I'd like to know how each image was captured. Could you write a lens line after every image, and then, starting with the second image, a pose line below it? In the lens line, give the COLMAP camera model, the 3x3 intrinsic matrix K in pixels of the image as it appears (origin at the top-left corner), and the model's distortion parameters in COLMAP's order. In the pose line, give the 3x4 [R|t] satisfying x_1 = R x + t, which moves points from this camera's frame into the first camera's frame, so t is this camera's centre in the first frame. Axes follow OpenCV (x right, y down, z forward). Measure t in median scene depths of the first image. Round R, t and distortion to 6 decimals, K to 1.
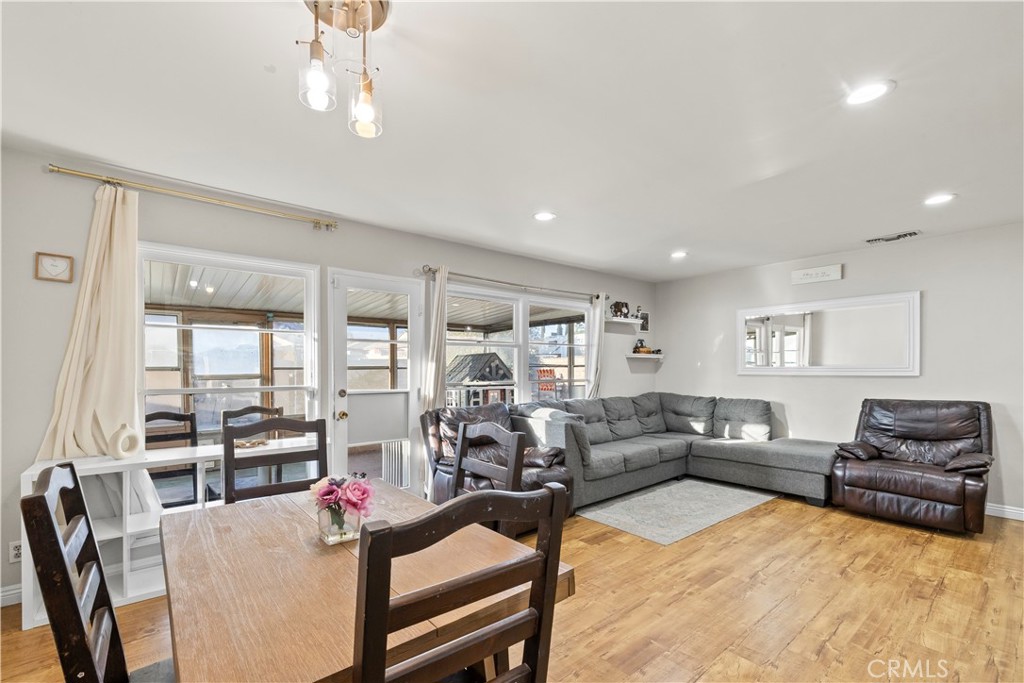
lens RADIAL K [[443.9, 0, 510.9], [0, 443.9, 371.7], [0, 0, 1]] dist [-0.000004, 0.000144]
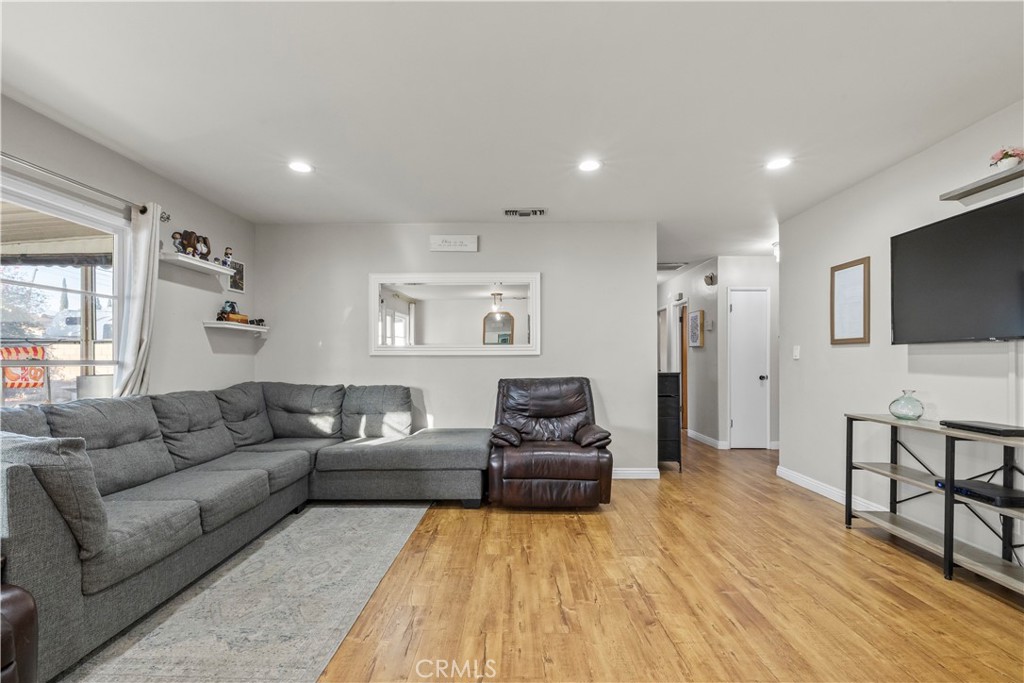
lens RADIAL K [[435.0, 0, 508.6], [0, 435.0, 357.7], [0, 0, 1]] dist [-0.000084, 0.000151]
pose [[0.646891, 0.006516, 0.762554, 0.100725], [0.004160, 0.999918, -0.012073, 0.027466], [-0.762571, 0.010982, 0.646812, 0.397608]]
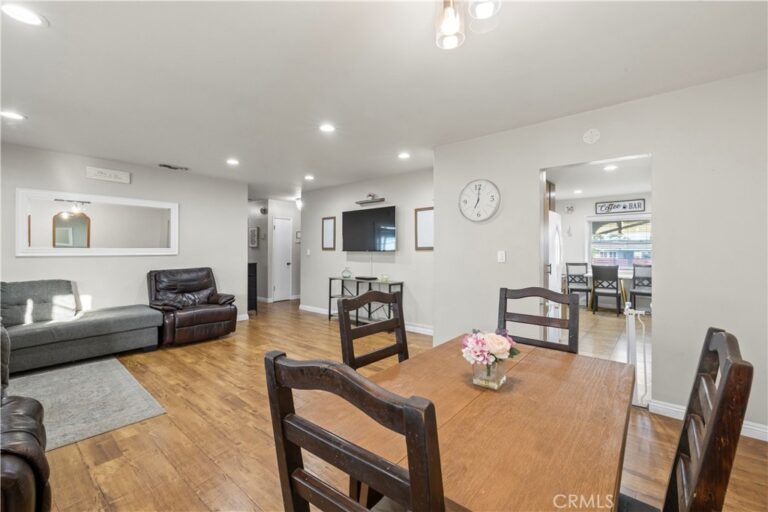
lens RADIAL K [[321.5, 0, 382.5], [0, 321.5, 248.1], [0, 0, 1]] dist [0.000793, 0.000112]
pose [[-0.183007, 0.008993, 0.983070, -0.389772], [0.006260, 0.999949, -0.007982, 0.000182], [-0.983092, 0.004694, -0.183054, 0.464596]]
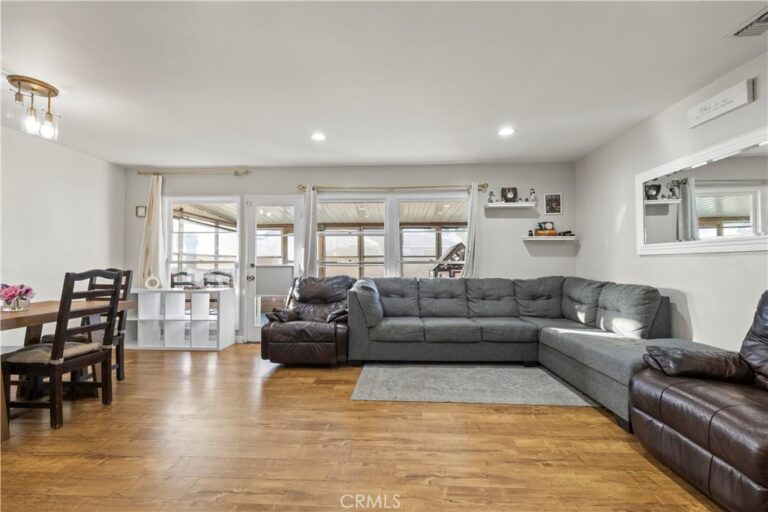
lens RADIAL K [[326.4, 0, 384.0], [0, 326.4, 256.0], [0, 0, 1]] dist [0.001794, 0.000346]
pose [[0.744335, -0.014130, -0.667657, 0.725574], [-0.006780, 0.999565, -0.028713, 0.036889], [0.667772, 0.025899, 0.743915, 0.320640]]
